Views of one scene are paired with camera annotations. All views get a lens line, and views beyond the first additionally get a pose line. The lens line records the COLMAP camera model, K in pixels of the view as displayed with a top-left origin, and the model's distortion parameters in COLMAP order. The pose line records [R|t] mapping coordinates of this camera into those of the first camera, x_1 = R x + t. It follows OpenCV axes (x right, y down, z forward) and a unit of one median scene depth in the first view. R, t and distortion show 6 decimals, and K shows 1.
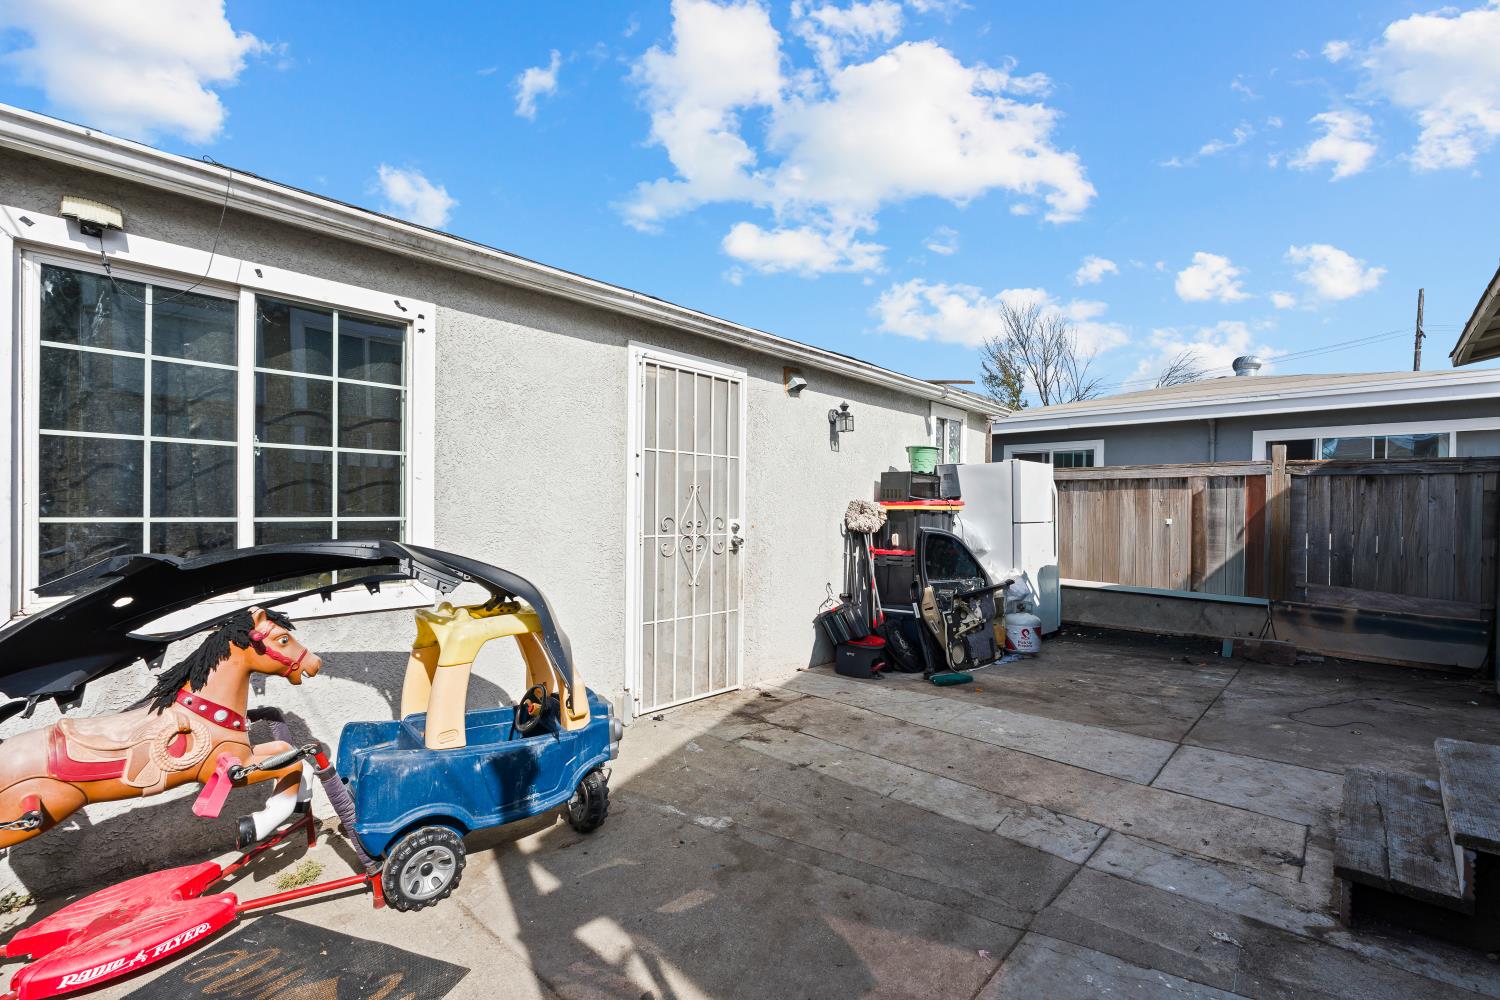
lens RADIAL K [[658.2, 0, 754.7], [0, 658.2, 500.5], [0, 0, 1]] dist [-0.002466, -0.000065]
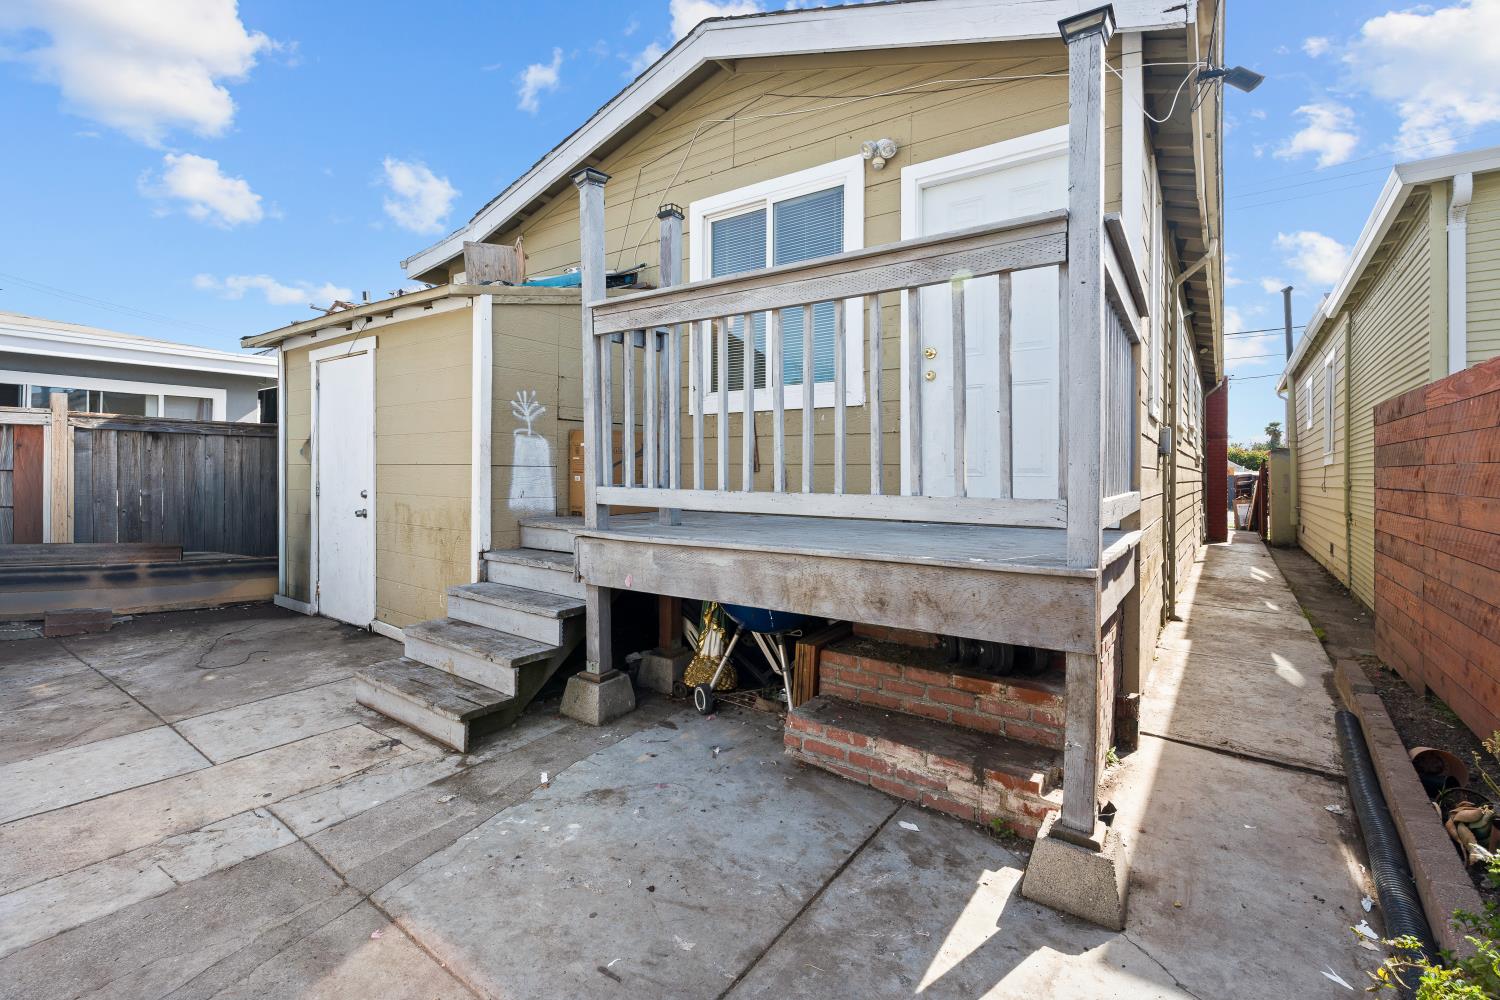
lens RADIAL K [[665.5, 0, 751.7], [0, 665.5, 469.8], [0, 0, 1]] dist [-0.001941, -0.000887]
pose [[-0.133257, -0.006818, 0.991058, -0.454571], [-0.018819, 0.999813, 0.004348, -0.003428], [-0.990903, -0.018071, -0.133361, 0.397567]]
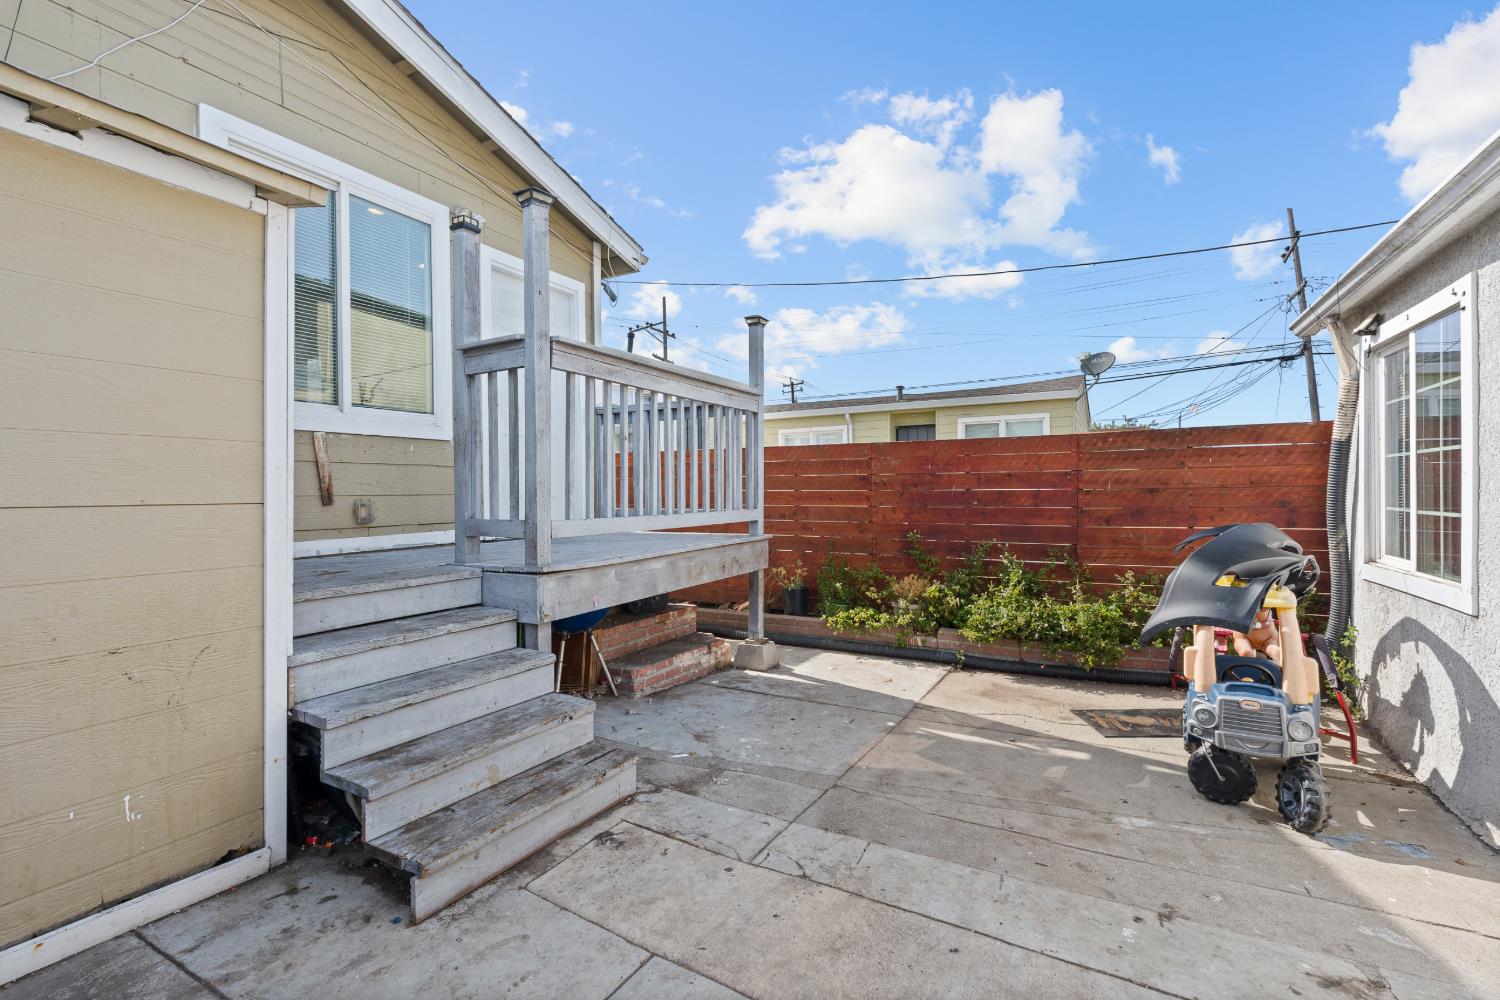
lens RADIAL K [[660.0, 0, 748.2], [0, 660.0, 495.7], [0, 0, 1]] dist [-0.001460, 0.000518]
pose [[-0.971074, 0.000763, -0.238776, 0.692962], [0.002131, 0.999983, -0.005472, -0.000911], [0.238768, -0.005822, -0.971059, 1.716080]]
